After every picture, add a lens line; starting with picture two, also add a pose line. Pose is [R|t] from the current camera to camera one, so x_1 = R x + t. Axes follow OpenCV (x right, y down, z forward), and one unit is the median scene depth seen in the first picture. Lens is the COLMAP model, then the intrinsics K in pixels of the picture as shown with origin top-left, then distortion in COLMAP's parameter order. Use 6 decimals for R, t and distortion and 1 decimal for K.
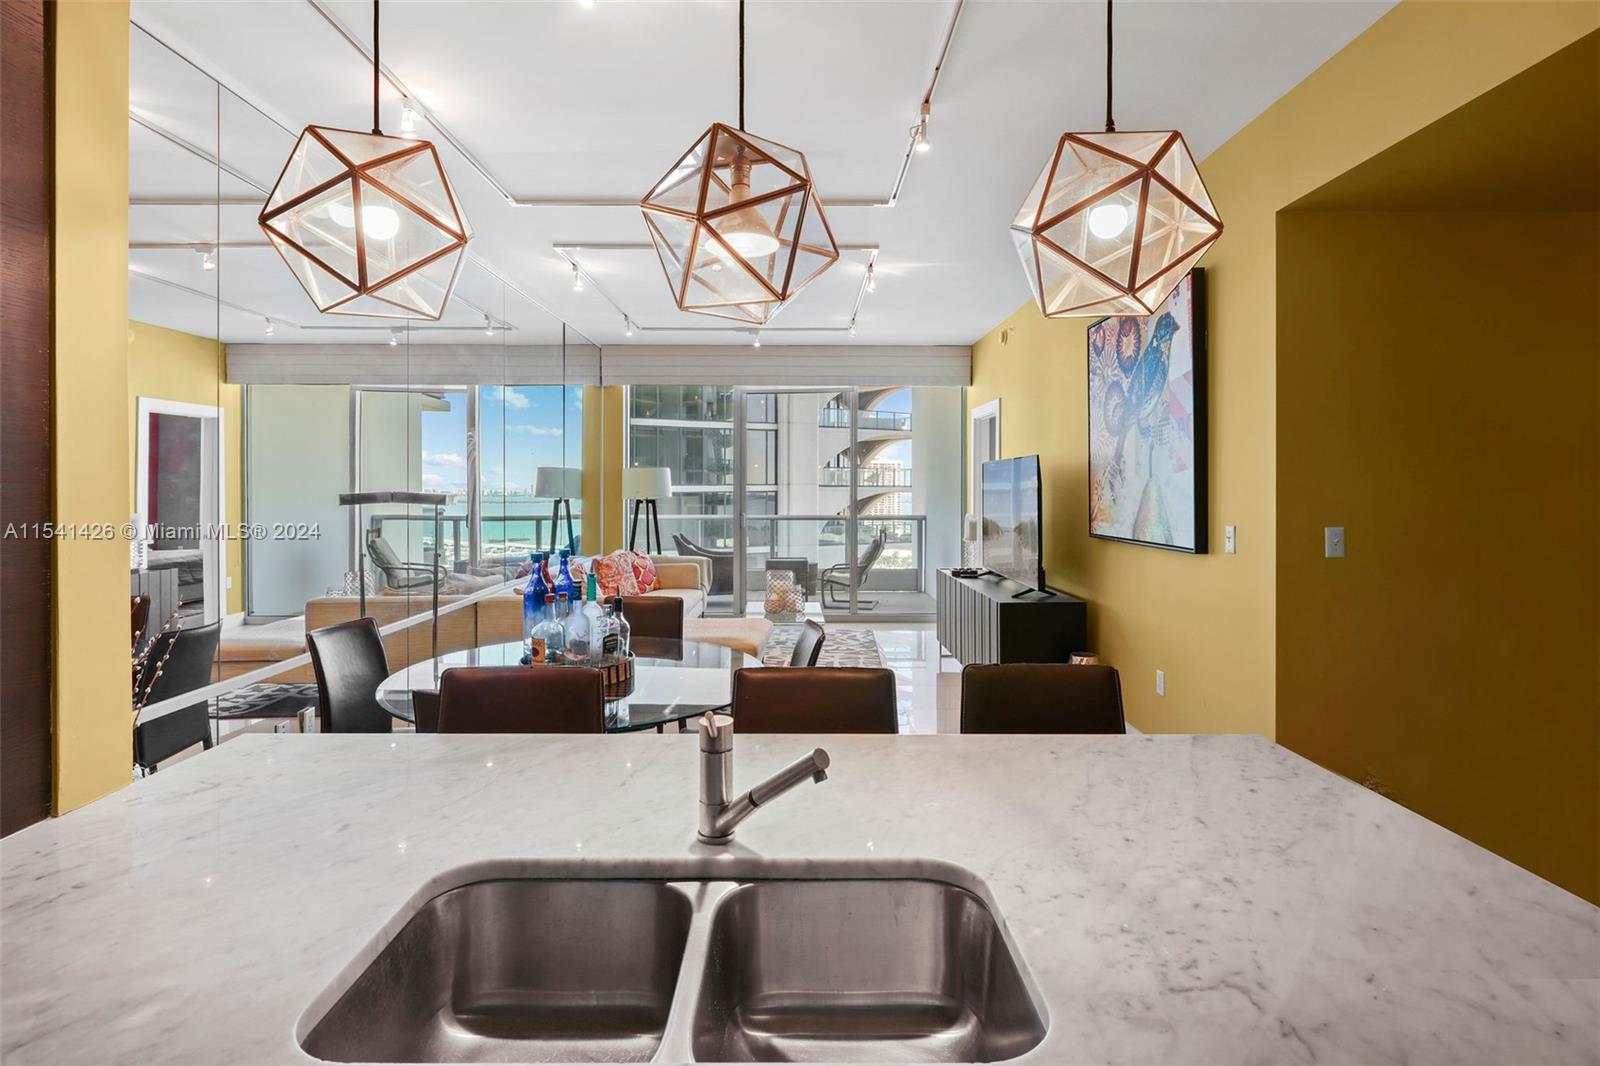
lens RADIAL K [[792.3, 0, 800.2], [0, 792.3, 488.0], [0, 0, 1]] dist [0.000928, 0.000039]
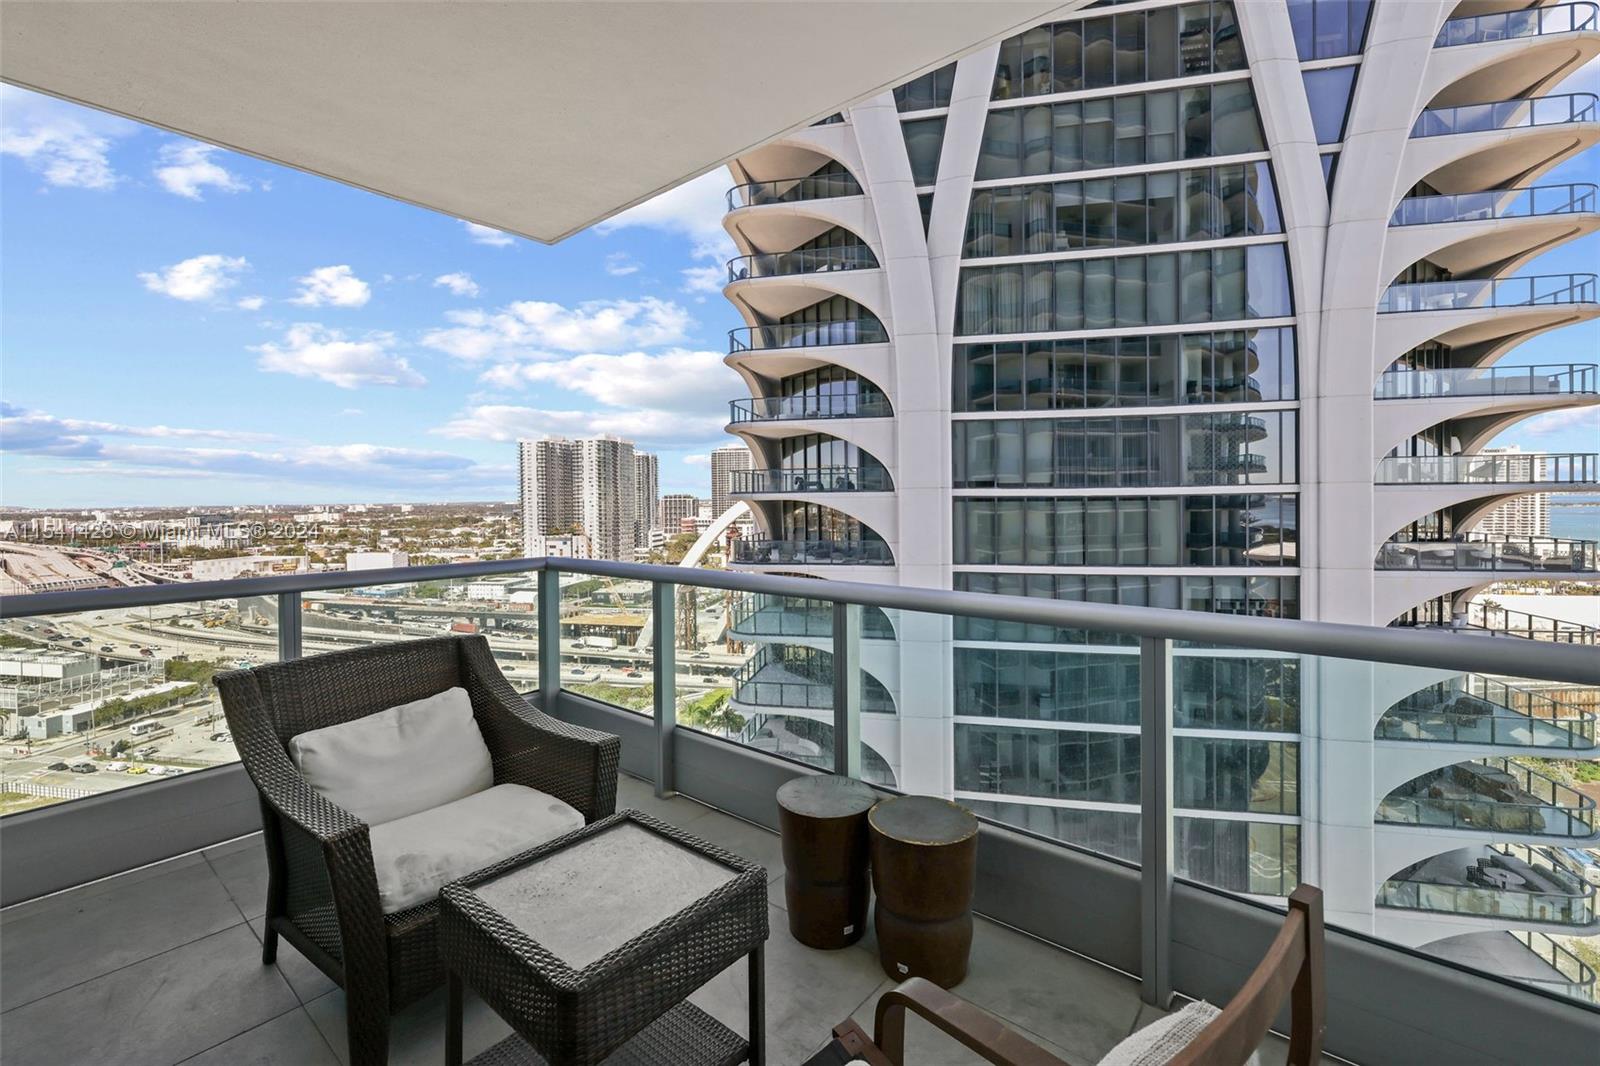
lens RADIAL K [[691.5, 0, 795.5], [0, 691.5, 504.4], [0, 0, 1]] dist [0.000645, -0.000247]
pose [[0.763346, -0.002854, -0.645984, 0.146278], [0.013586, 0.999840, 0.011638, 0.004397], [0.645847, -0.017660, 0.763262, 1.110205]]
